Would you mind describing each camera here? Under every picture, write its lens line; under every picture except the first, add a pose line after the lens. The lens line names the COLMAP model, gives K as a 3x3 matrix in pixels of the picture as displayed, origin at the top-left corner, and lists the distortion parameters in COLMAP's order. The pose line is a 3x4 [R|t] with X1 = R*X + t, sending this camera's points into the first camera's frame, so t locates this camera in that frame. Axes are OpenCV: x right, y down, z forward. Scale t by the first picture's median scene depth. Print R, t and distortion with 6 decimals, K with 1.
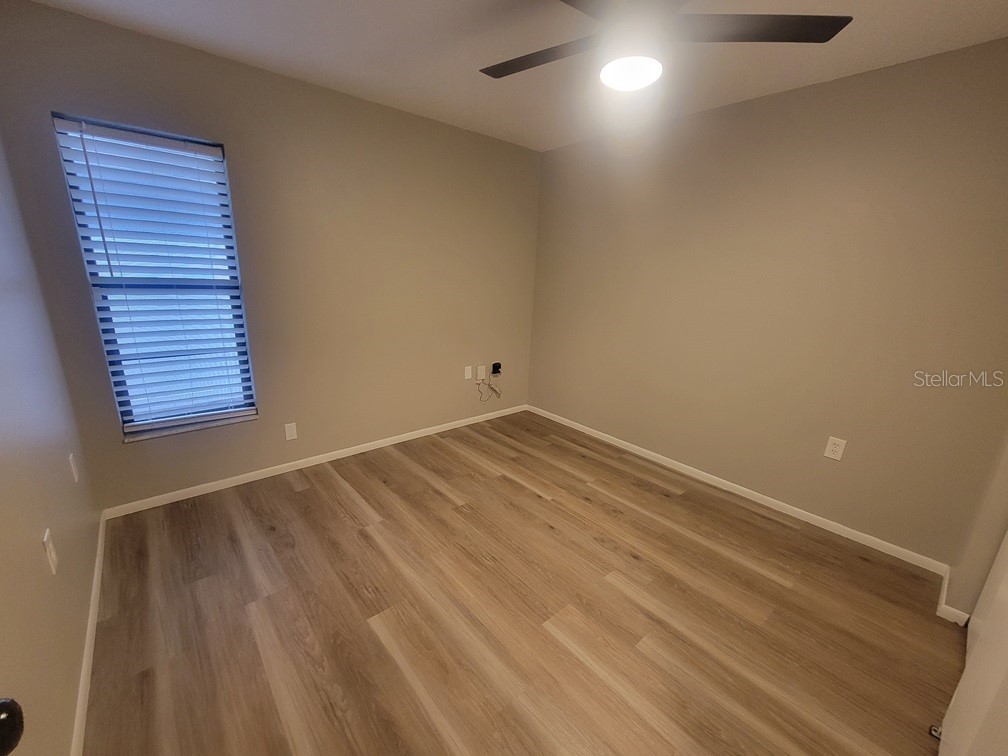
lens RADIAL K [[411.6, 0, 509.1], [0, 411.6, 376.8], [0, 0, 1]] dist [0.004796, -0.003068]
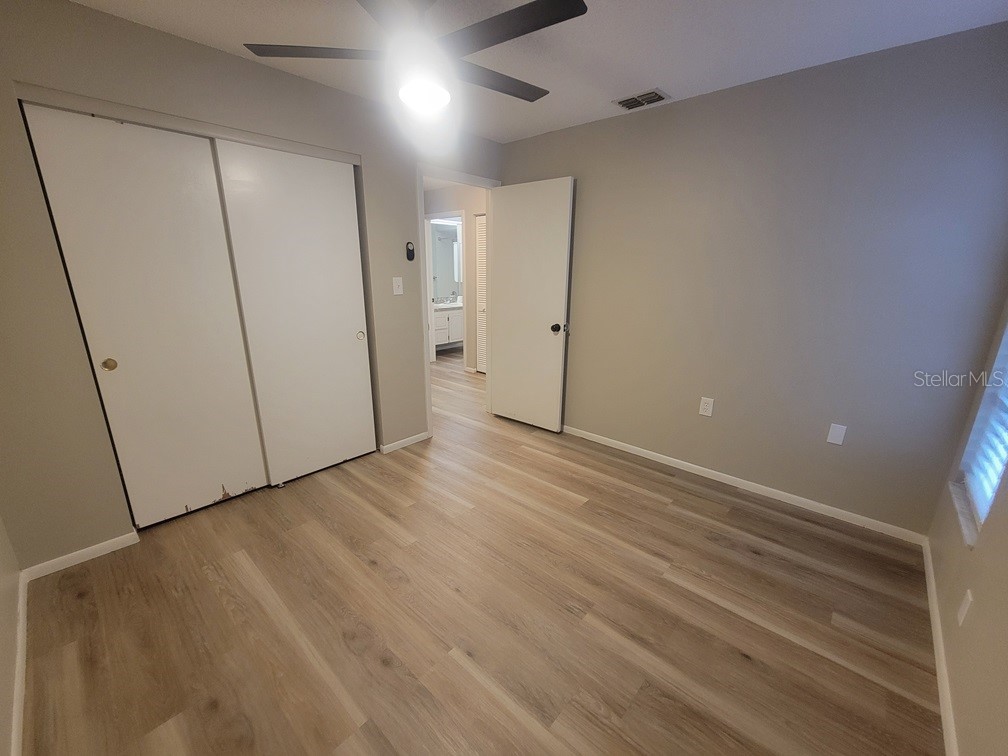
lens RADIAL K [[411.6, 0, 505.0], [0, 411.6, 380.1], [0, 0, 1]] dist [0.004796, -0.003068]
pose [[-0.992669, -0.016045, -0.119795, 0.124430], [-0.073149, 0.868771, 0.489782, -0.411156], [0.096216, 0.494954, -0.863575, 1.615487]]
